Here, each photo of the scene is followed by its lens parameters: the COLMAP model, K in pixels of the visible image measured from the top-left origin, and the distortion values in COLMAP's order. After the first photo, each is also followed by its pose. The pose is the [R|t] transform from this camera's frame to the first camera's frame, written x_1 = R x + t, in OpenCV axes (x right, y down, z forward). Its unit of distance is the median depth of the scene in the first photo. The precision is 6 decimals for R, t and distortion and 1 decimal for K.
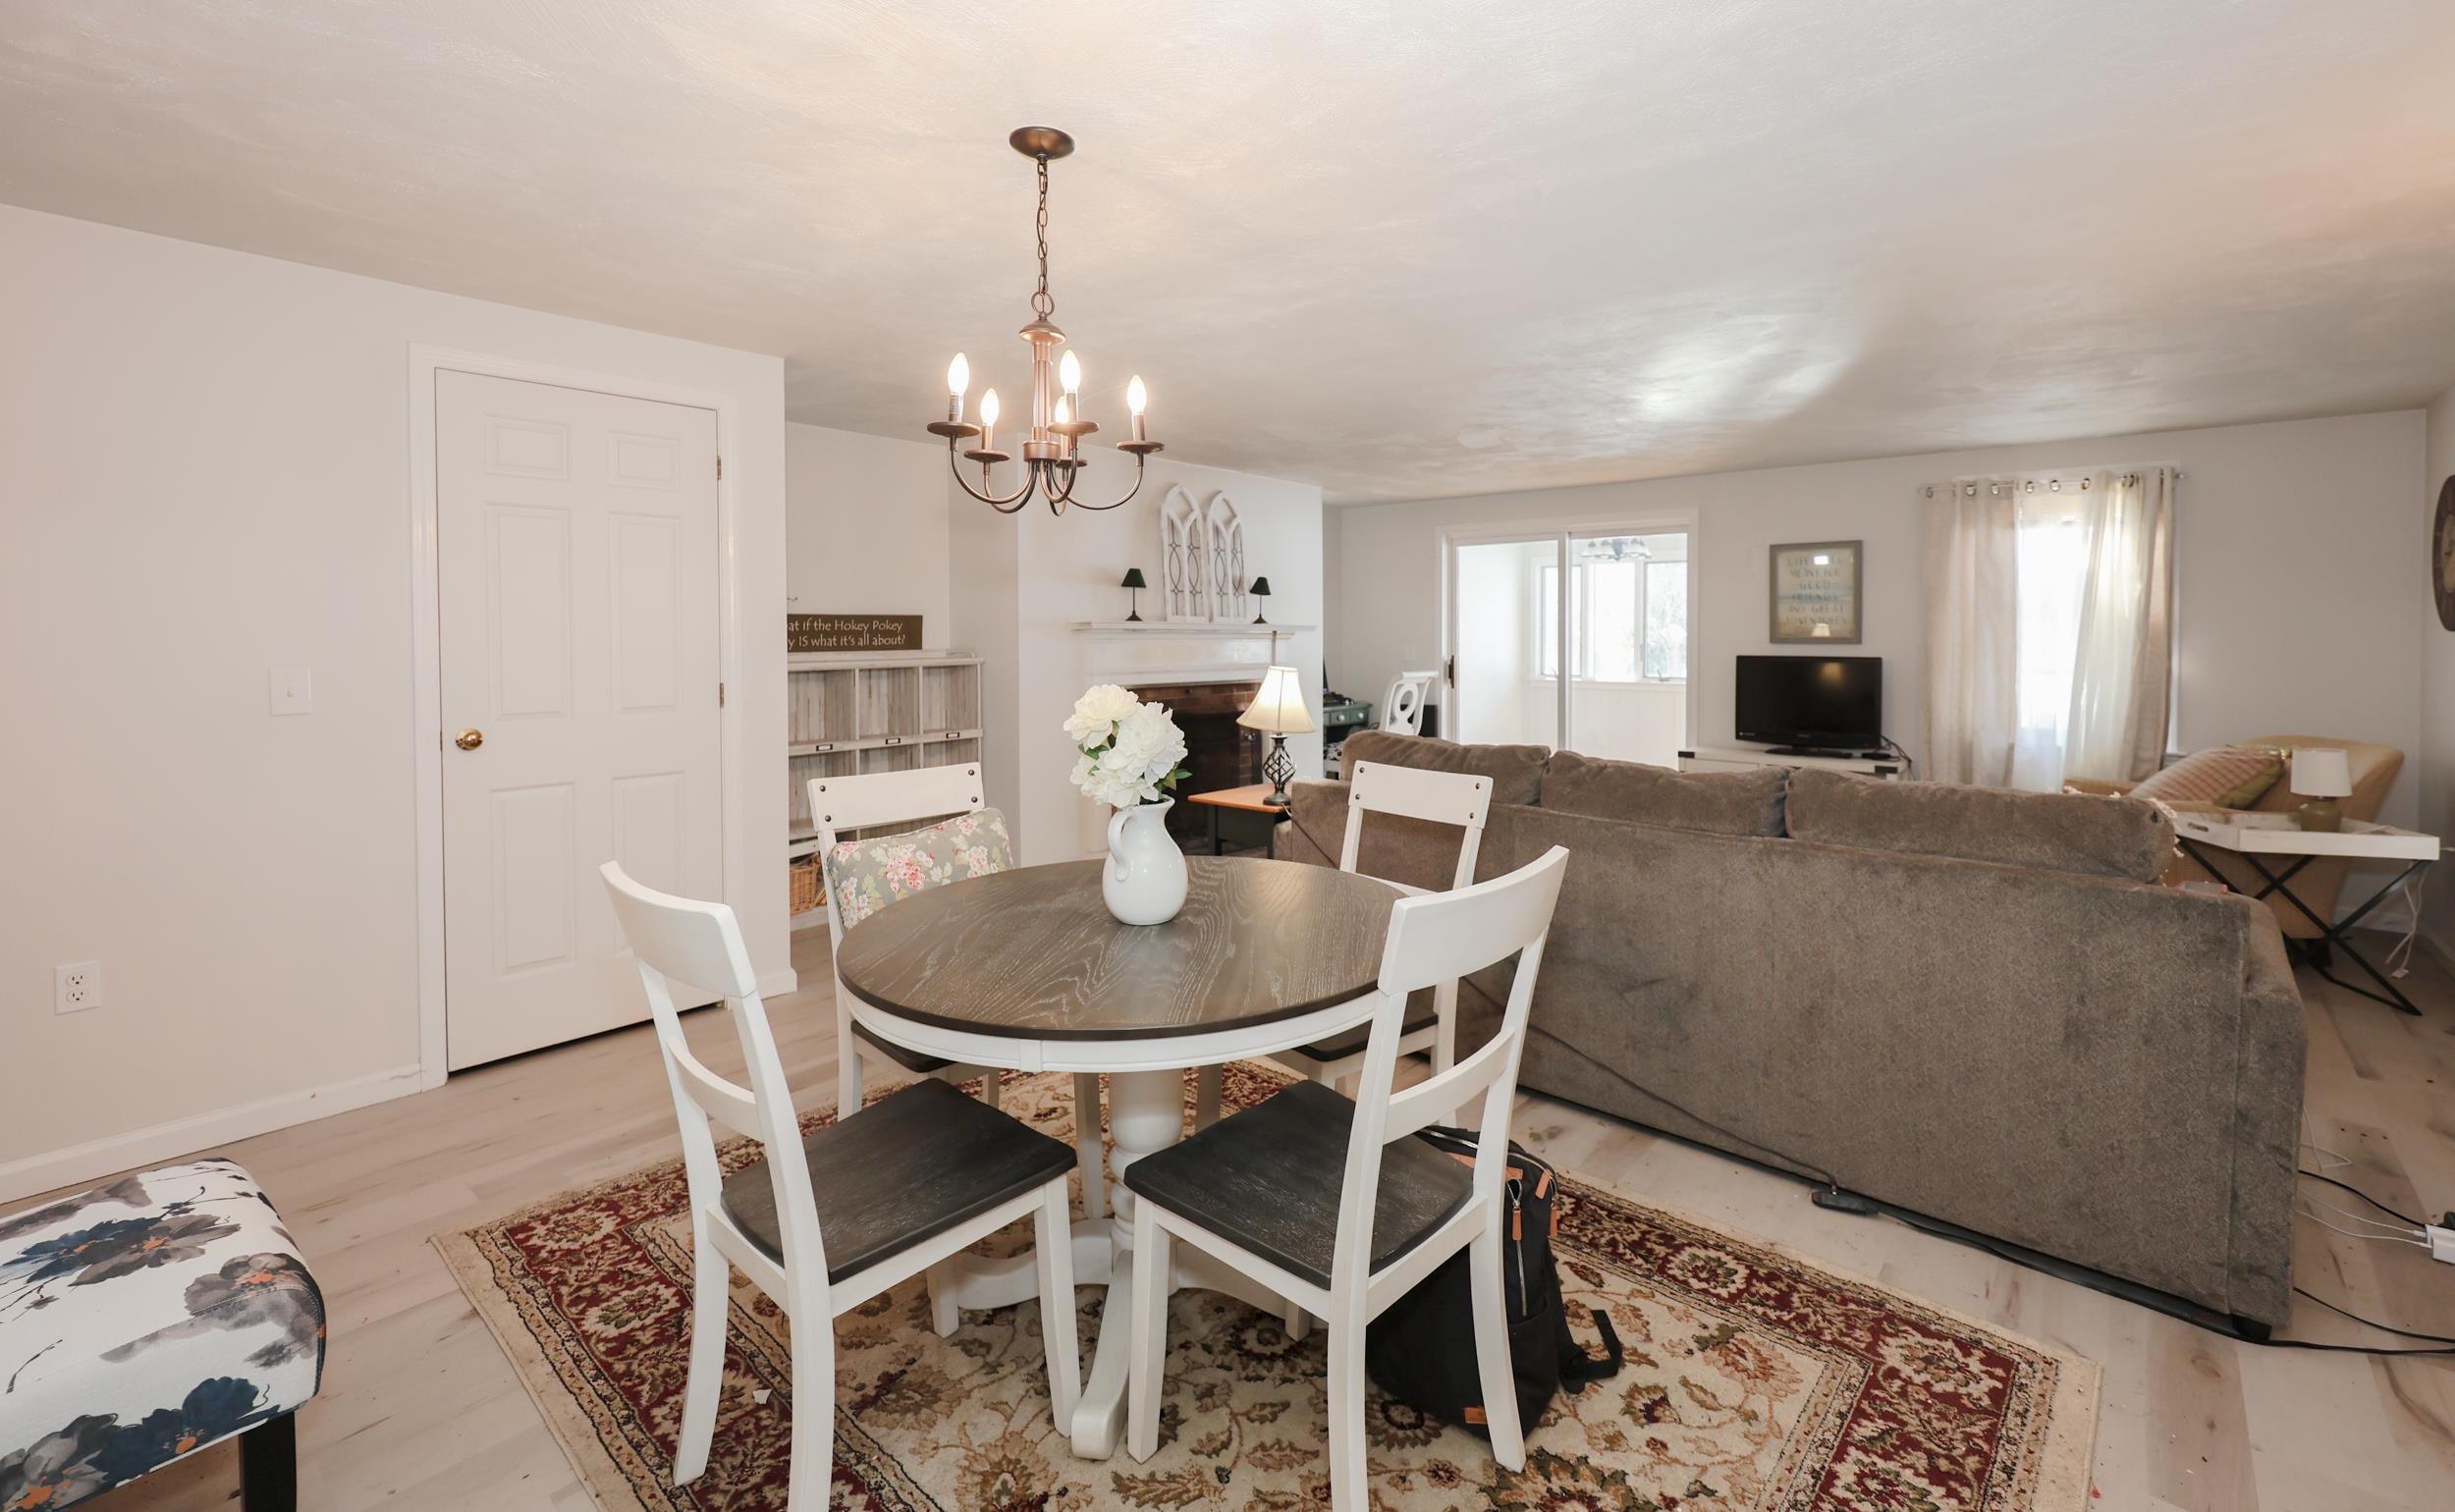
lens RADIAL K [[1012.4, 0, 1269.6], [0, 1012.4, 654.9], [0, 0, 1]] dist [-0.001938, -0.000342]
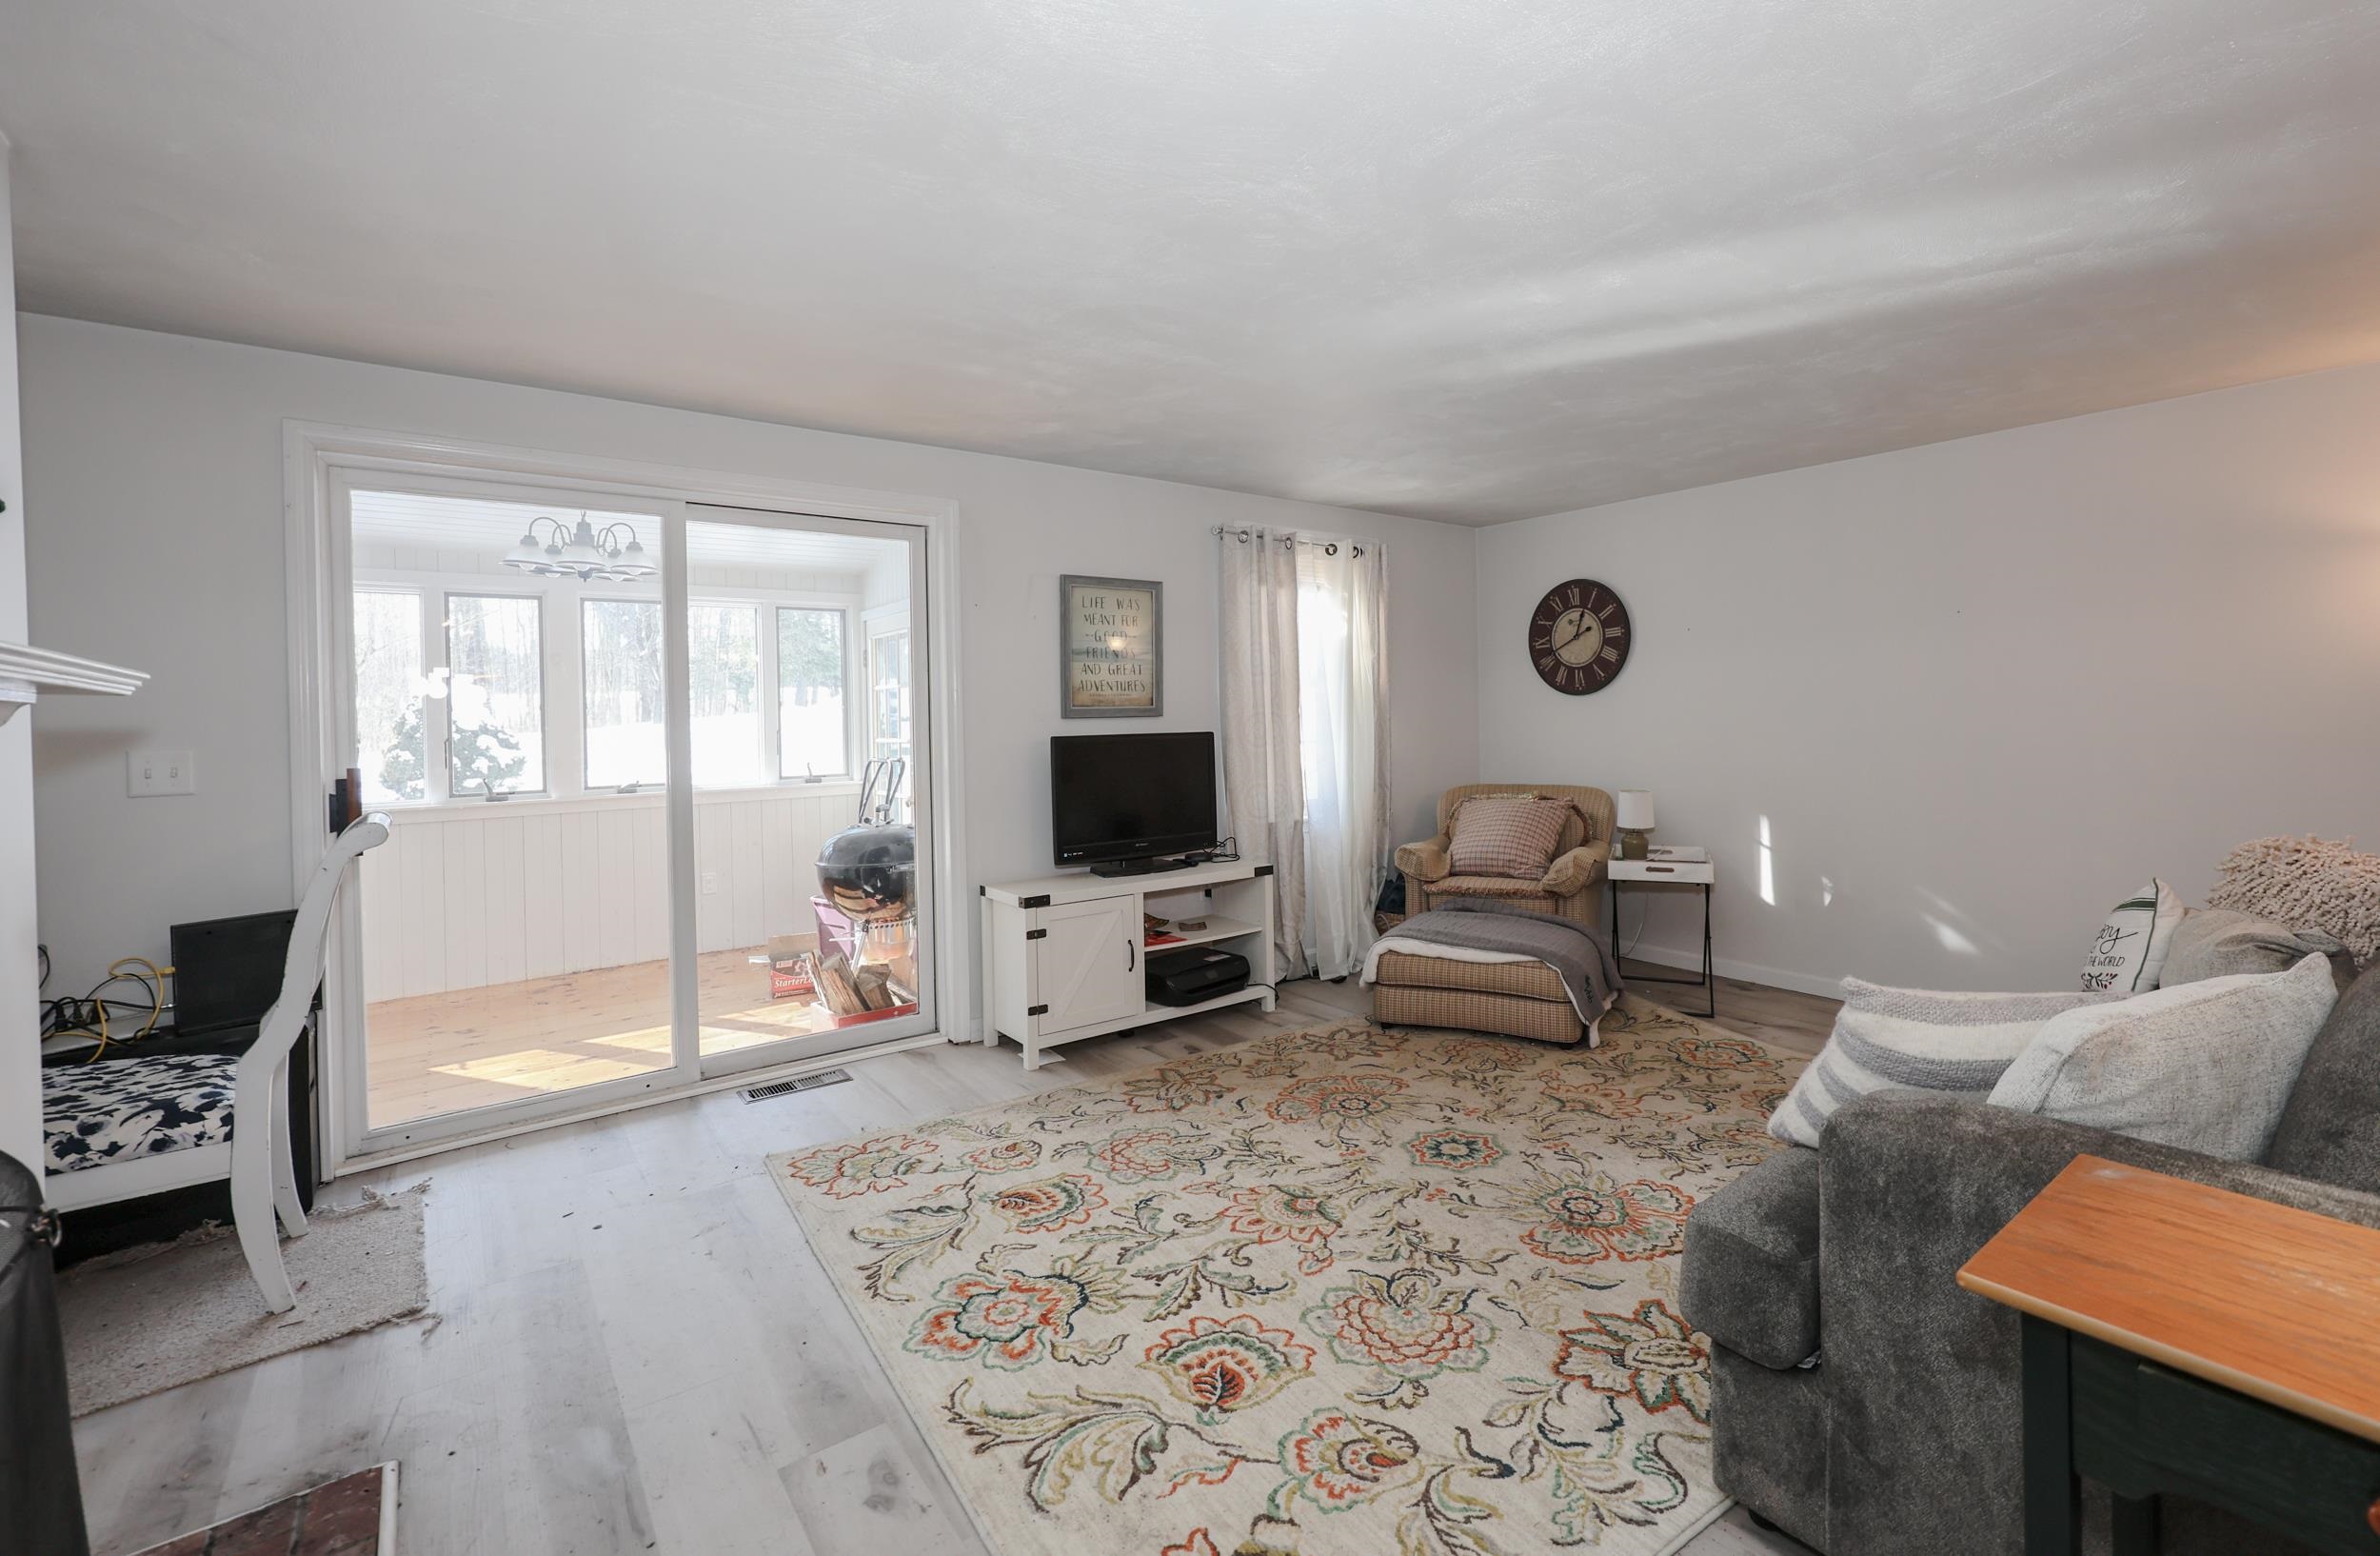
lens RADIAL K [[1033.5, 0, 1255.4], [0, 1033.5, 717.6], [0, 0, 1]] dist [0.001434, 0.000592]
pose [[0.203645, -0.004743, 0.979033, -0.178916], [0.036155, 0.999343, -0.002679, -0.005421], [-0.978377, 0.035942, 0.203682, 0.798230]]
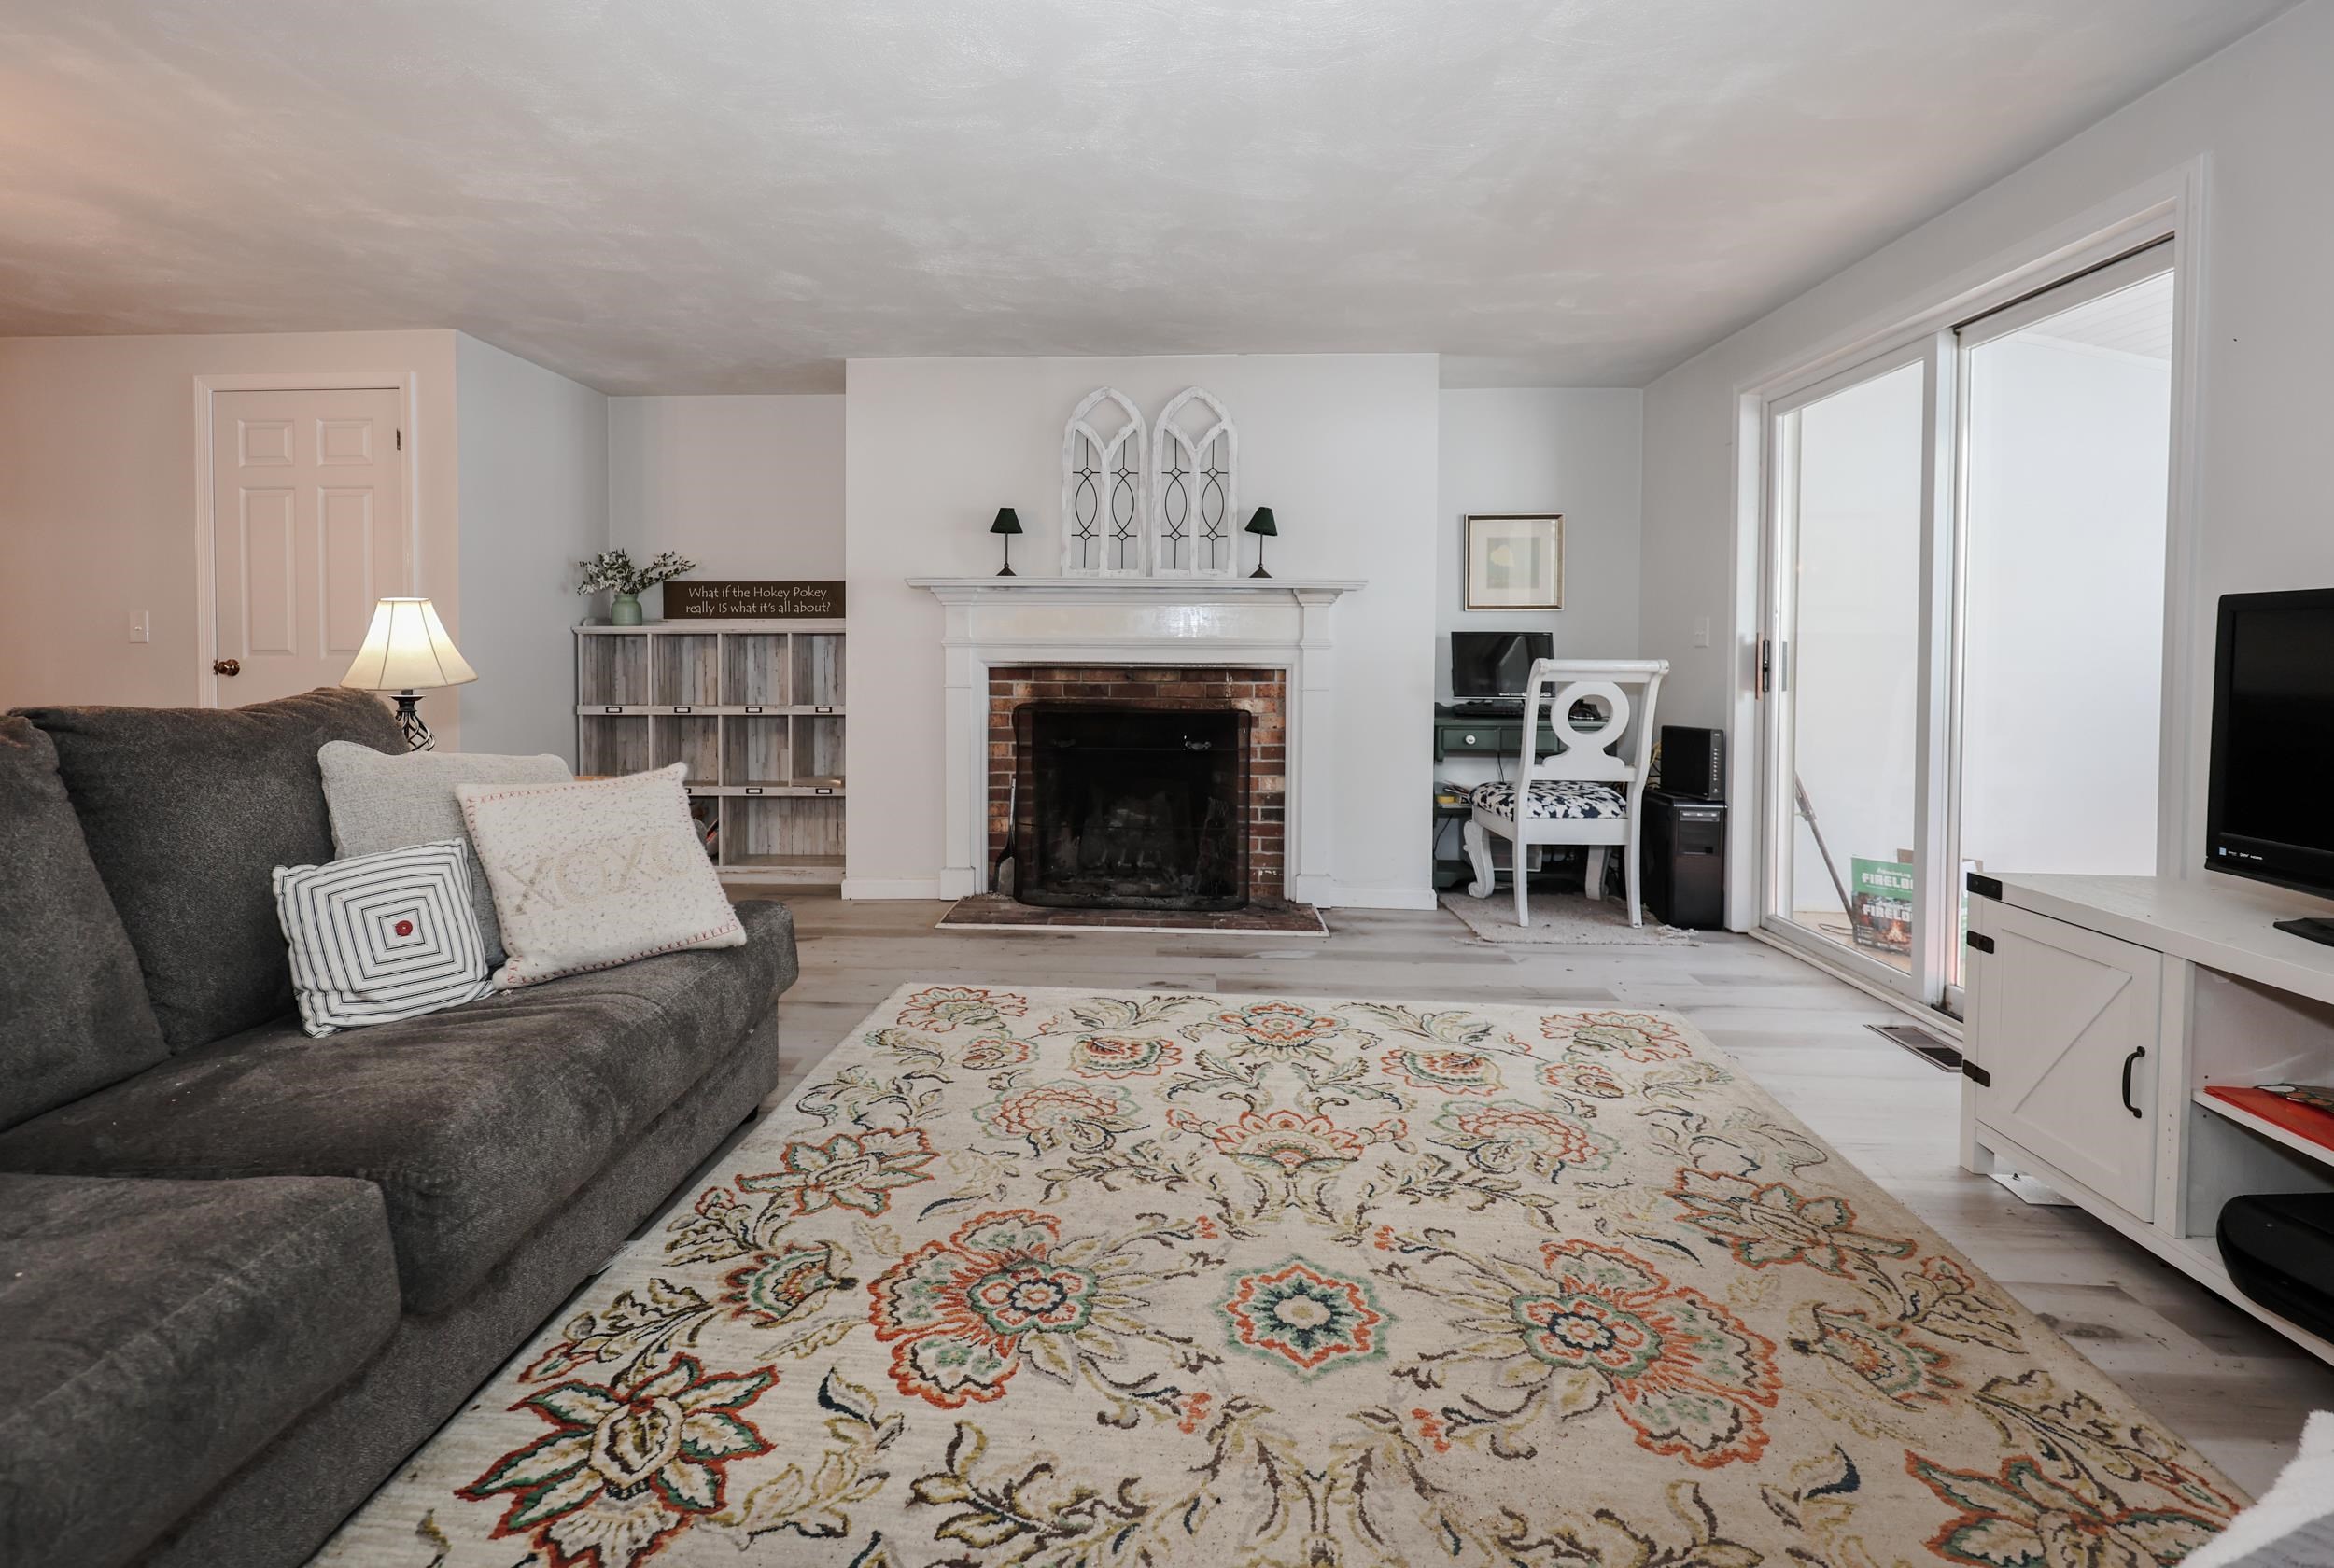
lens RADIAL K [[1065.9, 0, 1142.2], [0, 1065.9, 672.6], [0, 0, 1]] dist [0.003586, 0.000748]
pose [[0.607182, 0.018208, -0.794354, 0.563850], [-0.019544, 0.999777, 0.007978, 0.030099], [0.794322, 0.010681, 0.607403, 0.590018]]
